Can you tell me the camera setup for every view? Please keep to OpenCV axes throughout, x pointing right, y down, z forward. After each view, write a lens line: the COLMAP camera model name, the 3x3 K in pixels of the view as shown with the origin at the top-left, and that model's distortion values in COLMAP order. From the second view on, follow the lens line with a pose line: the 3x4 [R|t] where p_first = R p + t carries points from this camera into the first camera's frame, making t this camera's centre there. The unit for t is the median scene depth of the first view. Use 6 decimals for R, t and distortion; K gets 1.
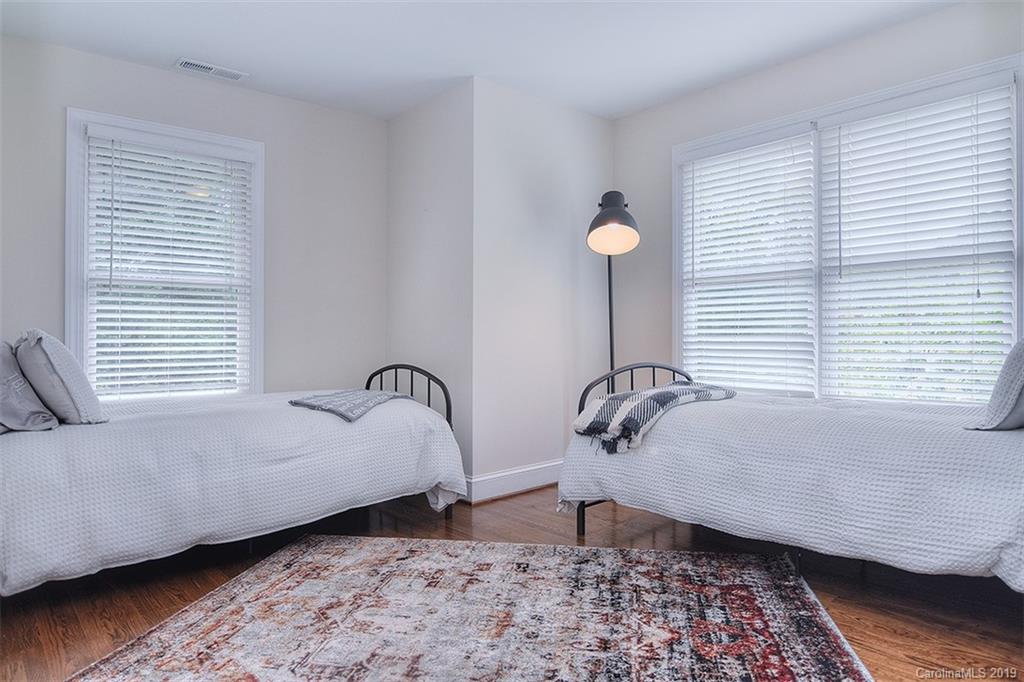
lens RADIAL K [[624.1, 0, 512.1], [0, 624.1, 333.0], [0, 0, 1]] dist [-0.006846, -0.004069]
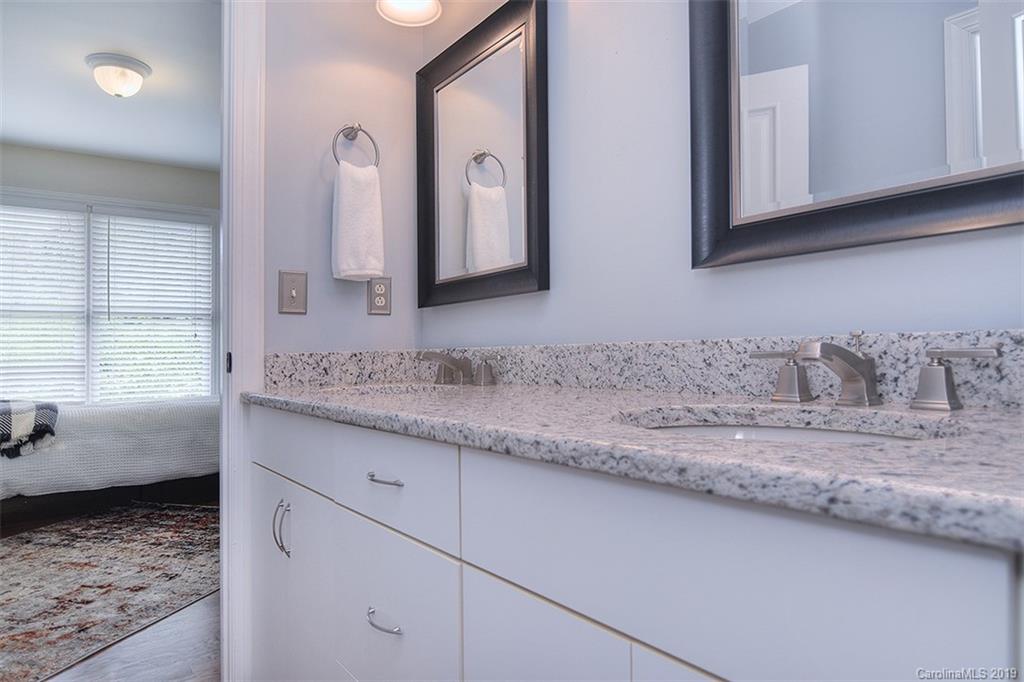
lens RADIAL K [[624.1, 0, 508.7], [0, 624.1, 342.5], [0, 0, 1]] dist [-0.006846, -0.004069]
pose [[0.078825, 0.021100, 0.996665, -1.331677], [0.005408, 0.999752, -0.021593, 0.001710], [-0.996874, 0.007092, 0.078692, -0.071685]]
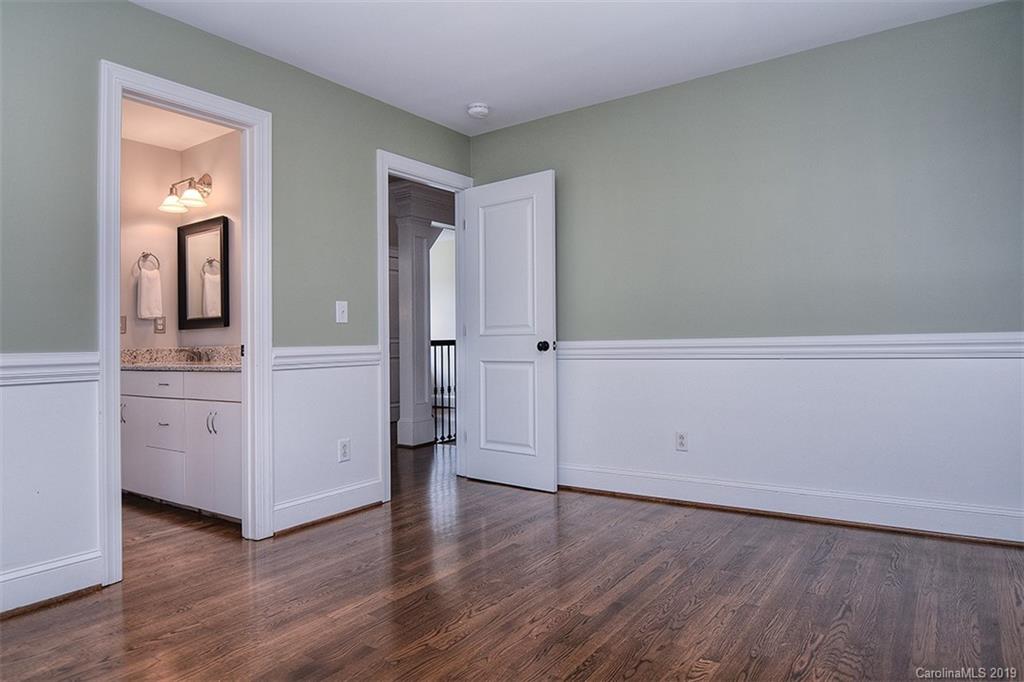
lens RADIAL K [[624.1, 0, 515.6], [0, 624.1, 342.0], [0, 0, 1]] dist [-0.006846, -0.004069]
pose [[-0.246714, 0.014181, 0.968985, -6.016886], [0.011684, 0.999864, -0.011658, 0.027169], [-0.969018, 0.008446, -0.246846, -1.324612]]
